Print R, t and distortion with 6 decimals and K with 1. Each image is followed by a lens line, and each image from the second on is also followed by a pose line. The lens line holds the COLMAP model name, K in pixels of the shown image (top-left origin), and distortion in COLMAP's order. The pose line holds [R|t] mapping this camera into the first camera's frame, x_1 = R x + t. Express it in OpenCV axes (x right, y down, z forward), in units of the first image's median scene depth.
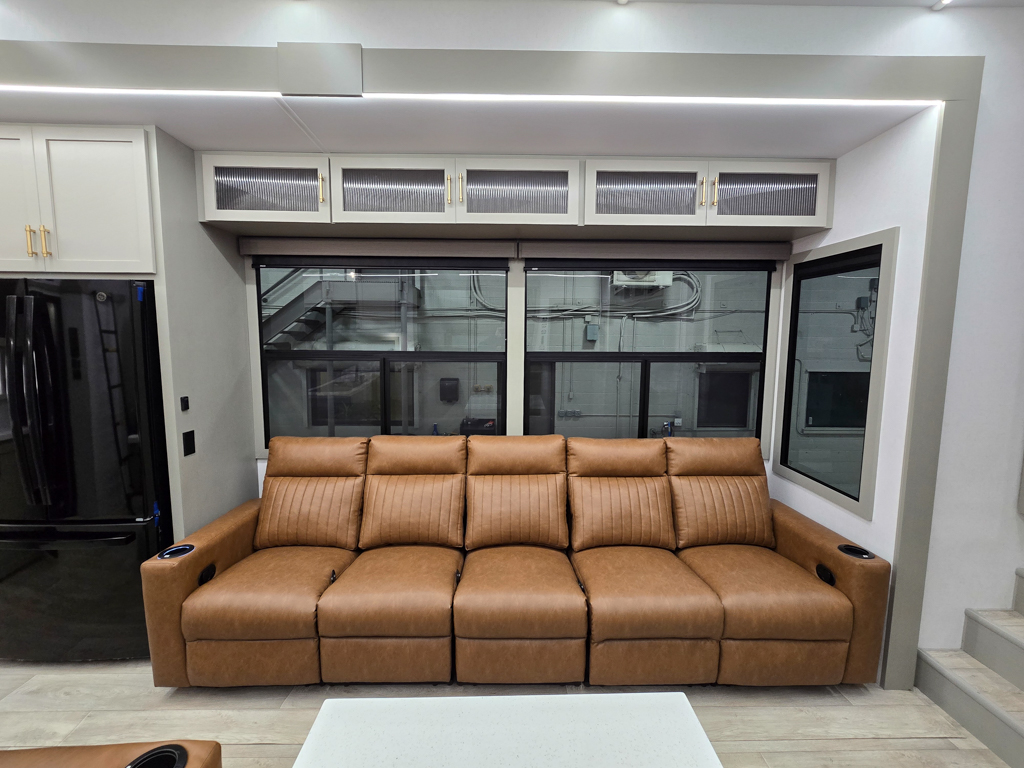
lens RADIAL K [[419.2, 0, 508.9], [0, 419.2, 375.5], [0, 0, 1]] dist [-0.009451, 0.000521]
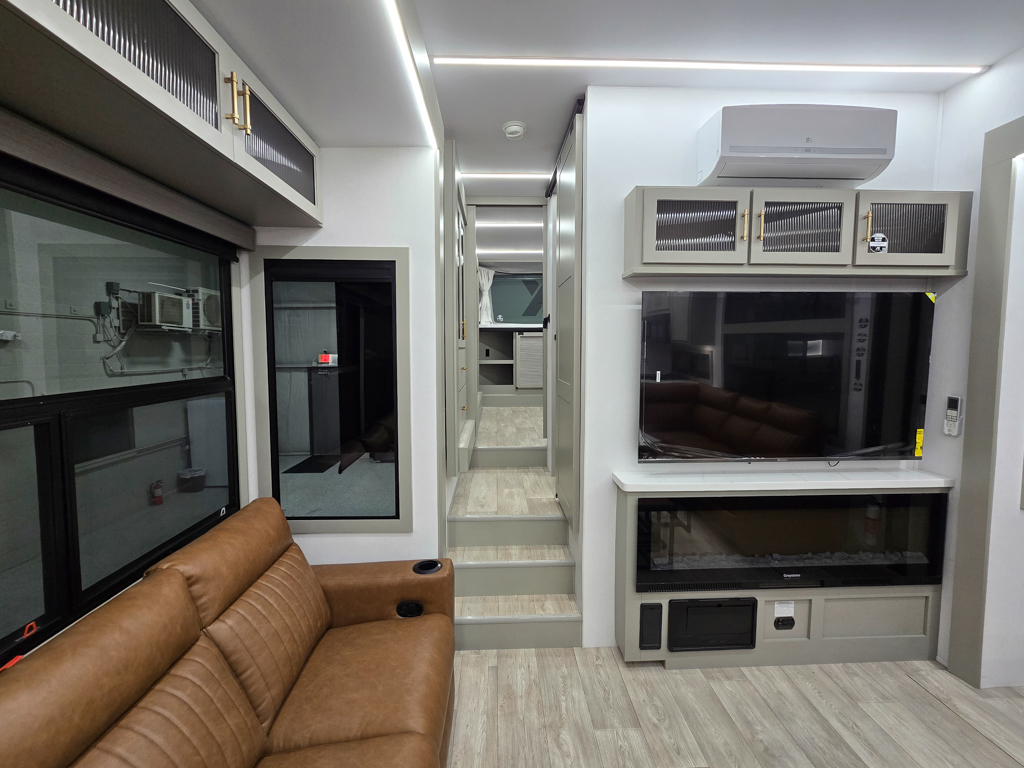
lens RADIAL K [[419.6, 0, 511.1], [0, 419.6, 376.2], [0, 0, 1]] dist [-0.000921, 0.000375]
pose [[-0.022731, -0.074738, 0.996944, -0.114593], [0.095702, 0.992460, 0.076584, -0.071896], [-0.995150, 0.097150, -0.015407, 0.609635]]
